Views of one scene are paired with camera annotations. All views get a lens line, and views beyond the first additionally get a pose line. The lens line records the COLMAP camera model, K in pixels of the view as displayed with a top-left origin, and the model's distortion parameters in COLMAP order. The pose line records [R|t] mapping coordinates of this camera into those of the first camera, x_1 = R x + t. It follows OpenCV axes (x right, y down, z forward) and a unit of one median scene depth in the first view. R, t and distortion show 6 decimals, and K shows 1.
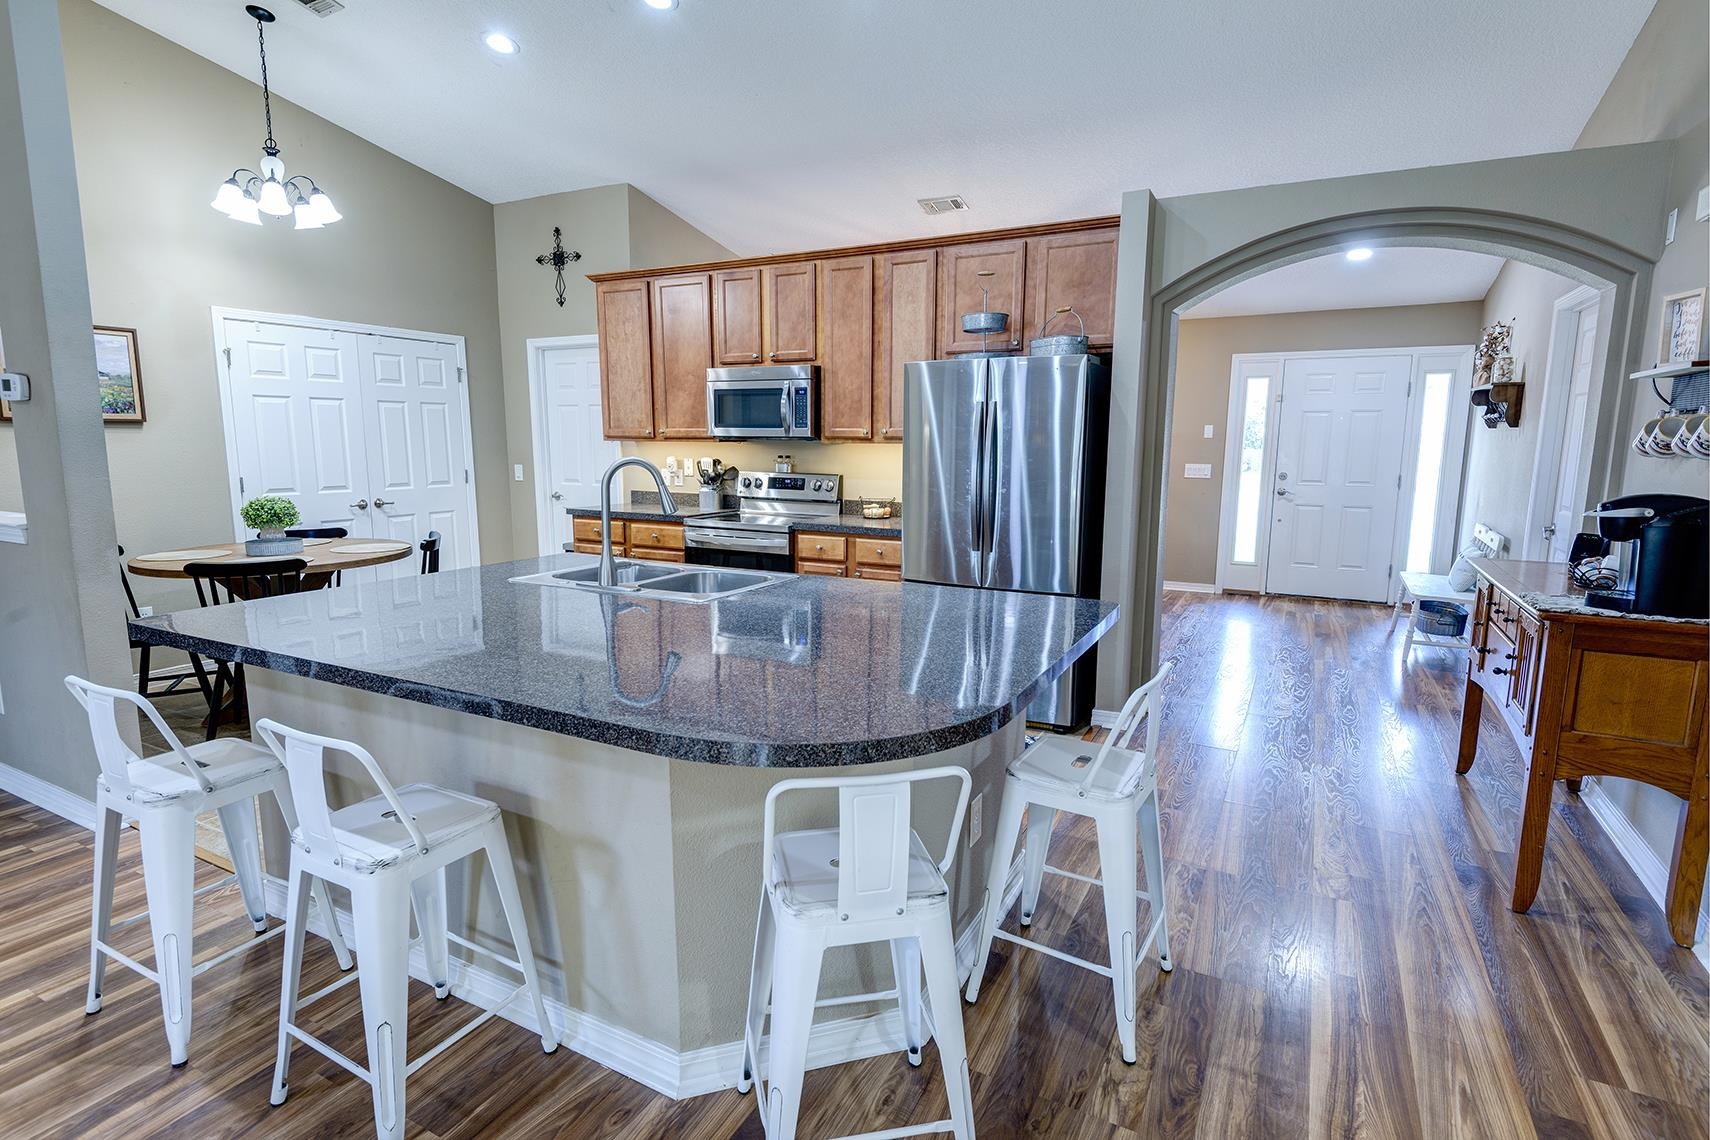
lens RADIAL K [[864.1, 0, 869.1], [0, 864.1, 560.0], [0, 0, 1]] dist [0.009141, -0.006085]
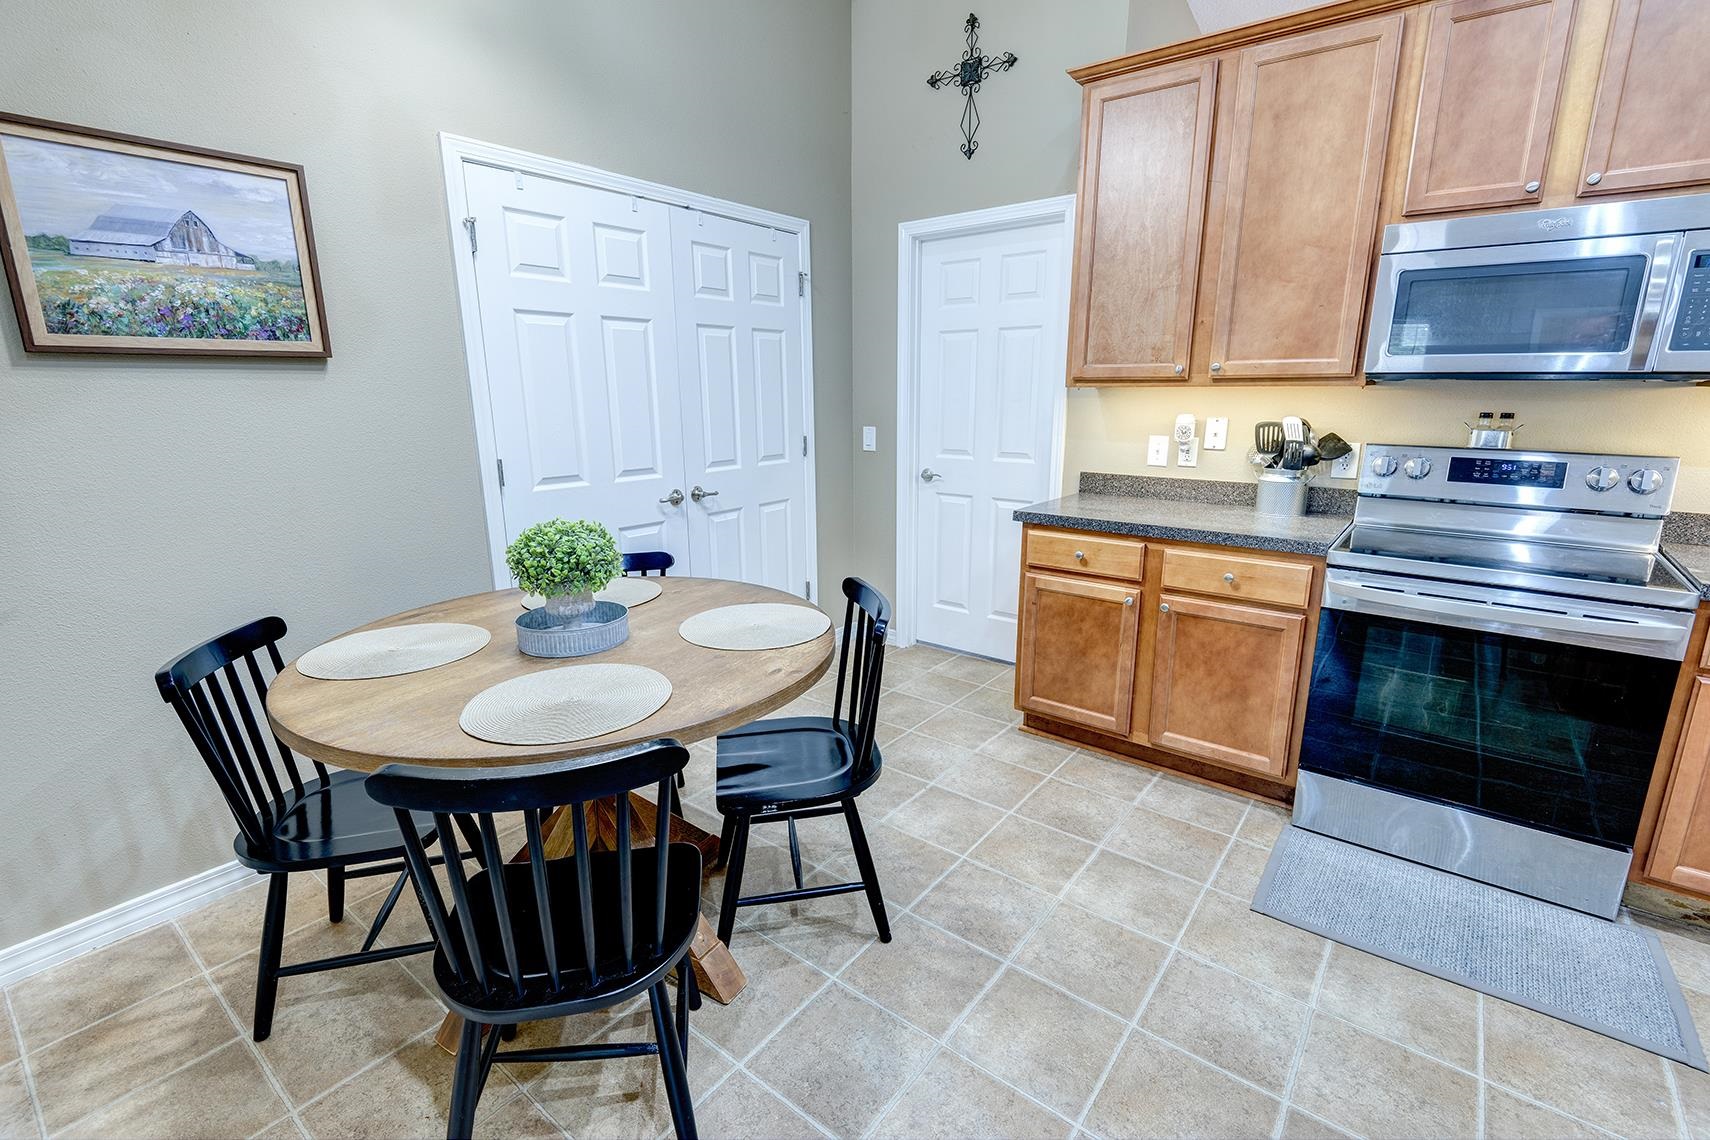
lens RADIAL K [[771.8, 0, 857.6], [0, 771.8, 571.4], [0, 0, 1]] dist [0.003358, -0.004668]
pose [[0.982386, 0.032236, -0.184063, -0.366961], [-0.014769, 0.995321, 0.095493, -0.068212], [0.186280, -0.091093, 0.978265, 0.498789]]
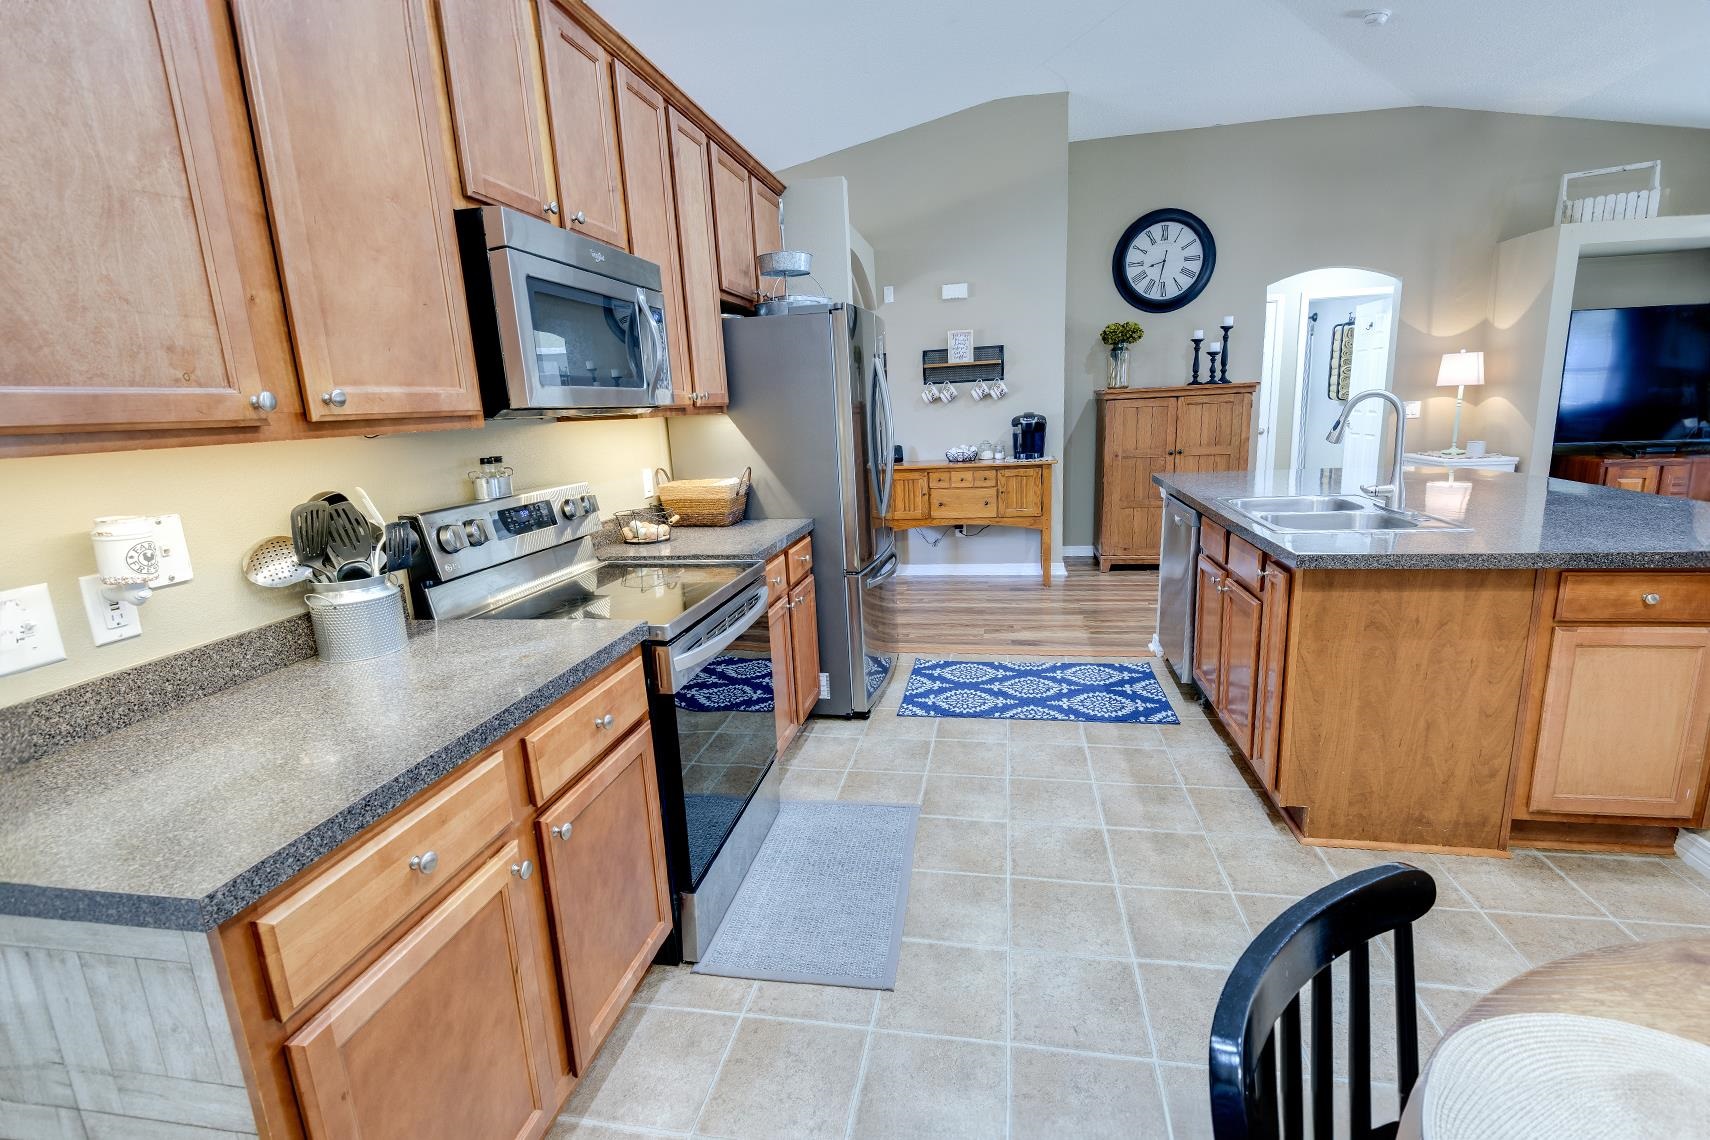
lens RADIAL K [[771.8, 0, 852.5], [0, 771.8, 574.5], [0, 0, 1]] dist [0.003358, -0.004668]
pose [[-0.284530, -0.200873, 0.937386, -0.514206], [0.181548, 0.948818, 0.258429, -0.131744], [-0.941320, 0.243711, -0.233499, 0.931350]]
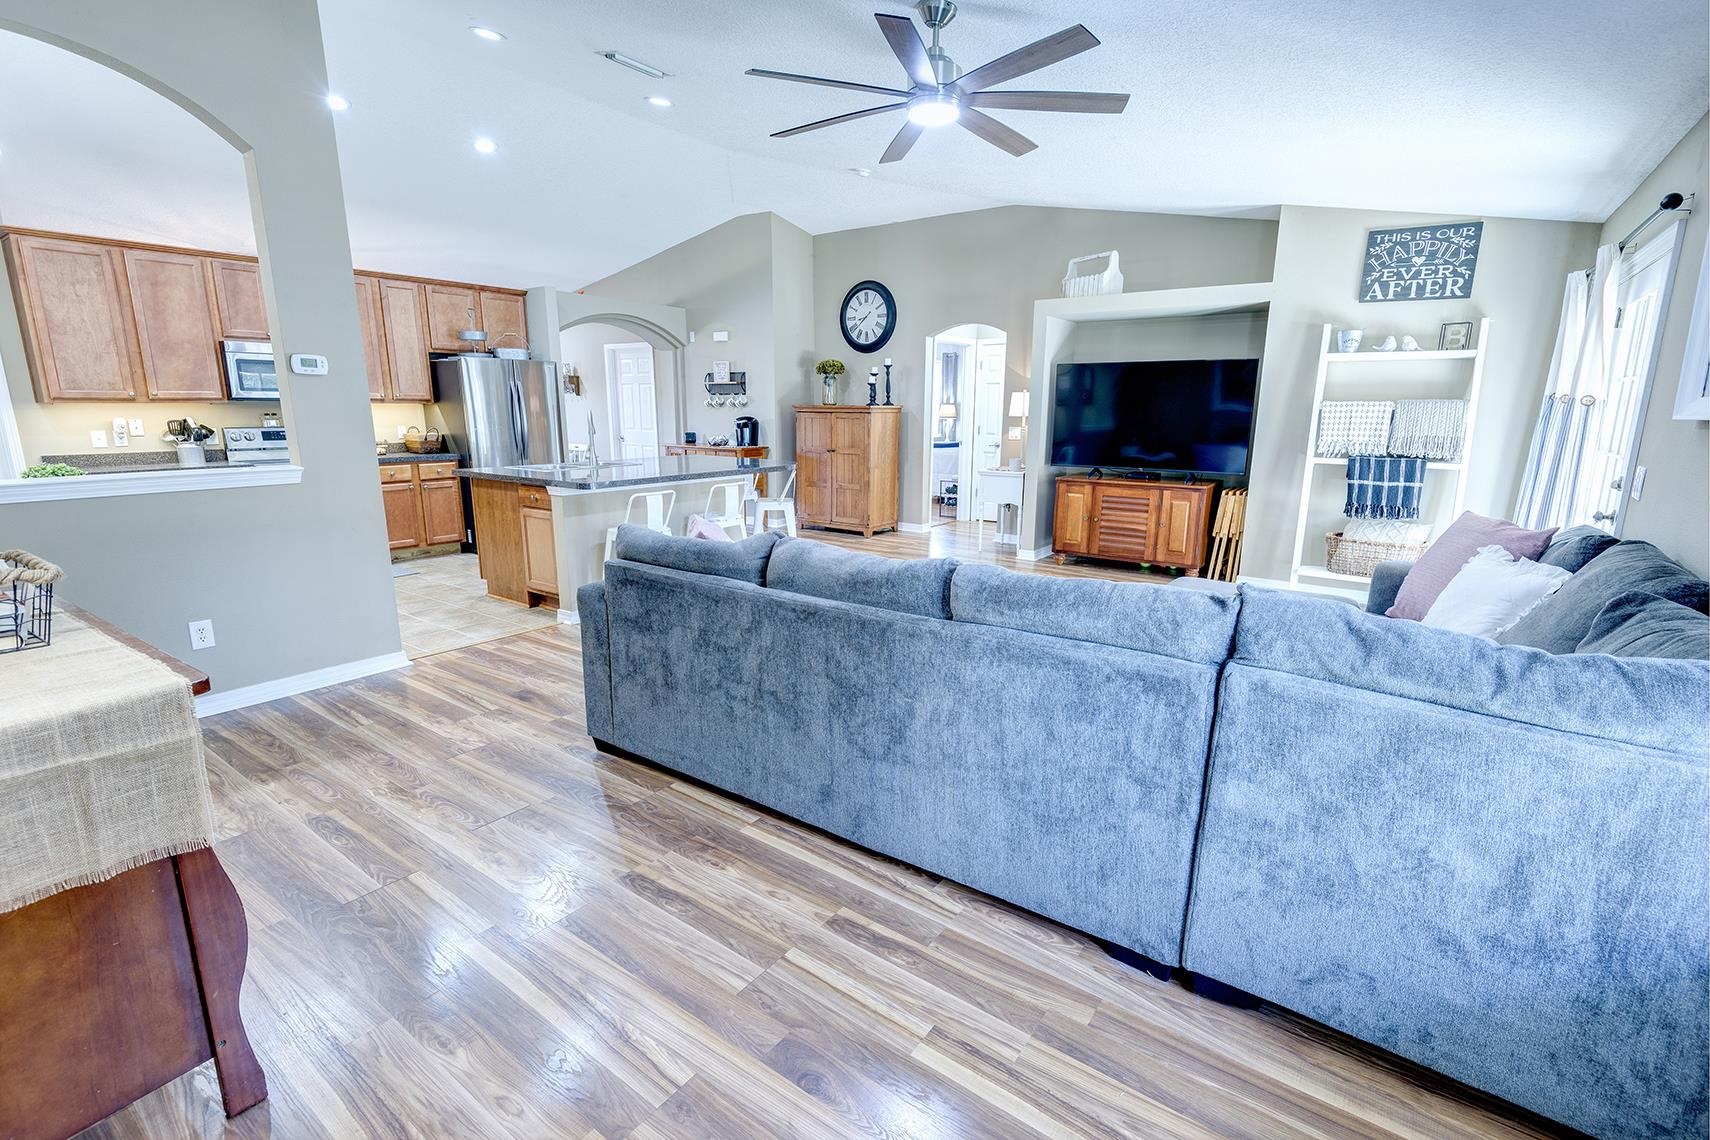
lens RADIAL K [[771.8, 0, 865.6], [0, 771.8, 575.4], [0, 0, 1]] dist [0.003358, -0.004668]
pose [[0.134984, -0.218980, 0.966347, -1.121359], [0.133407, 0.970410, 0.201265, -0.002669], [-0.981826, 0.101749, 0.160204, -0.012839]]
